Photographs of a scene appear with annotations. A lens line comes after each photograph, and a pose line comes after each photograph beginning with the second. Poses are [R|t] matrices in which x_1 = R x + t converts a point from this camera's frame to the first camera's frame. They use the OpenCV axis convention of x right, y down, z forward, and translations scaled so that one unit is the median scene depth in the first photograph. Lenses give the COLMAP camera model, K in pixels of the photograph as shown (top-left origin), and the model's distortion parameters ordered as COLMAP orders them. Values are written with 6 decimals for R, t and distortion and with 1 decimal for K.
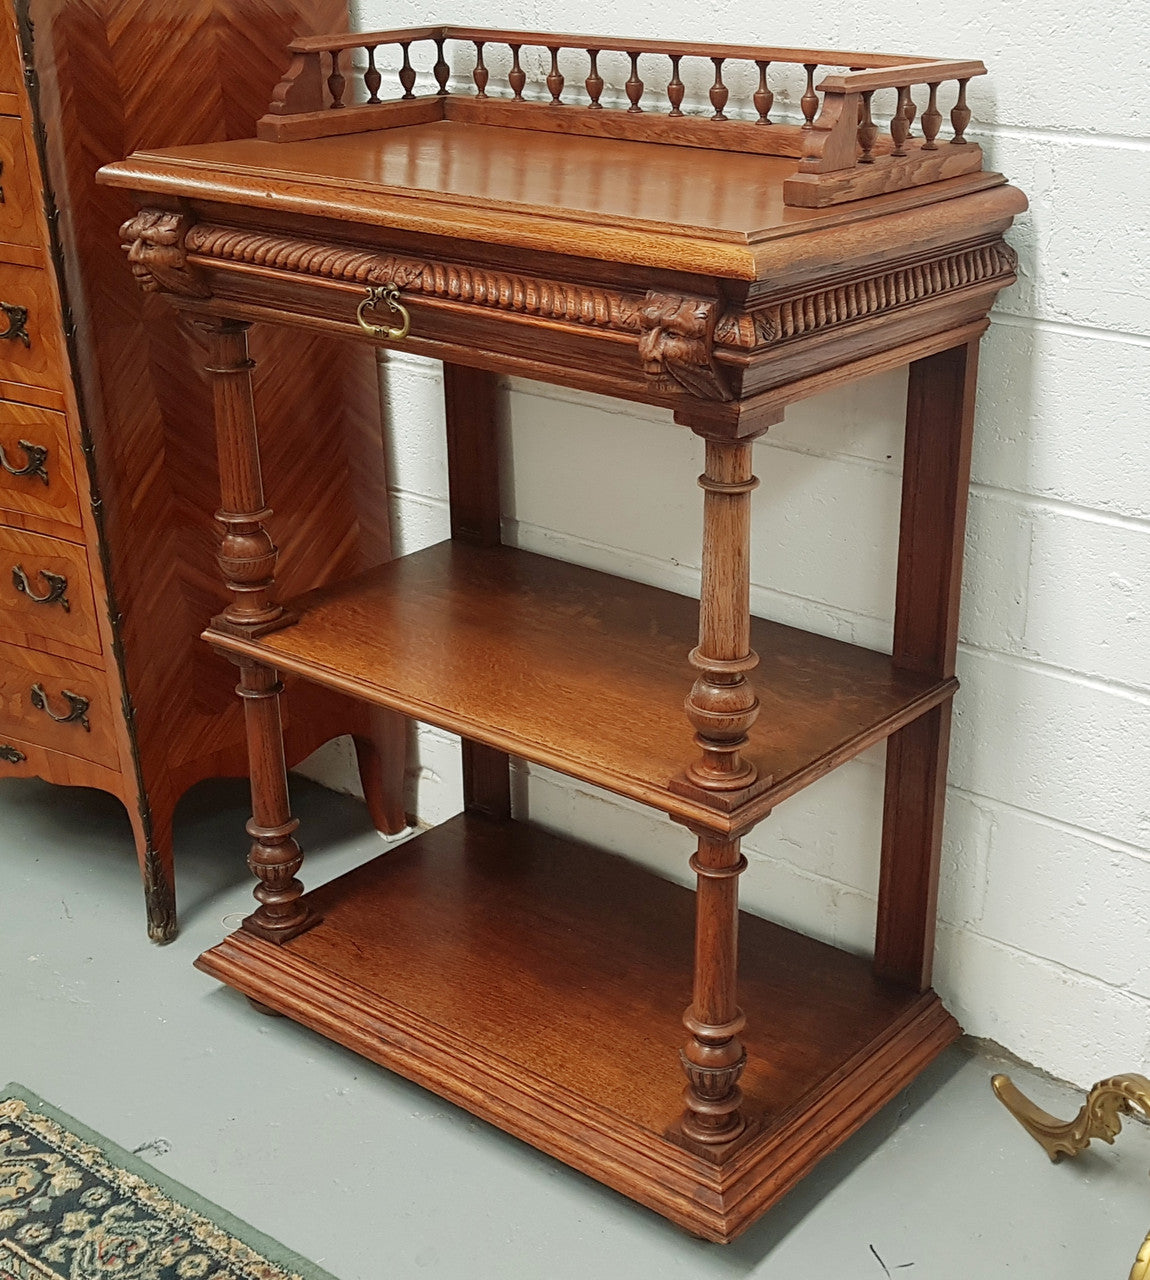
lens RADIAL K [[1852.0, 0, 576.6], [0, 1852.0, 681.8], [0, 0, 1]] dist [0.003201, -0.002914]
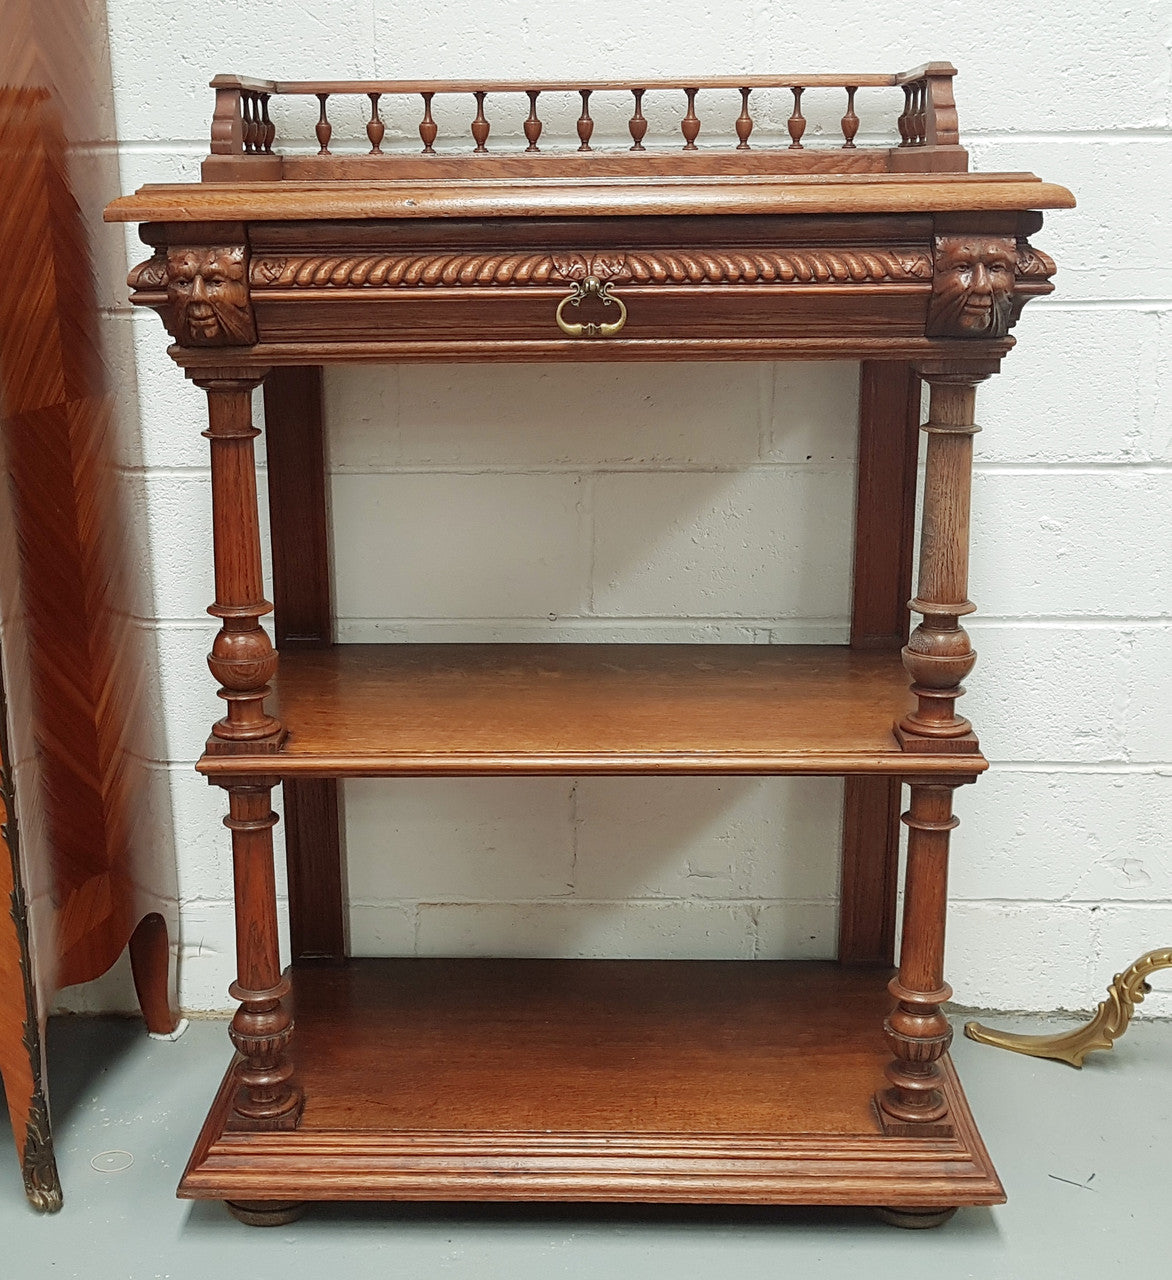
lens RADIAL K [[1867.7, 0, 586.0], [0, 1867.7, 640.0], [0, 0, 1]] dist [0.017734, -0.054196]
pose [[0.798089, -0.160421, 0.580792, -0.597951], [0.248851, 0.965615, -0.075242, 0.029854], [-0.548751, 0.204581, 0.810567, 0.233484]]
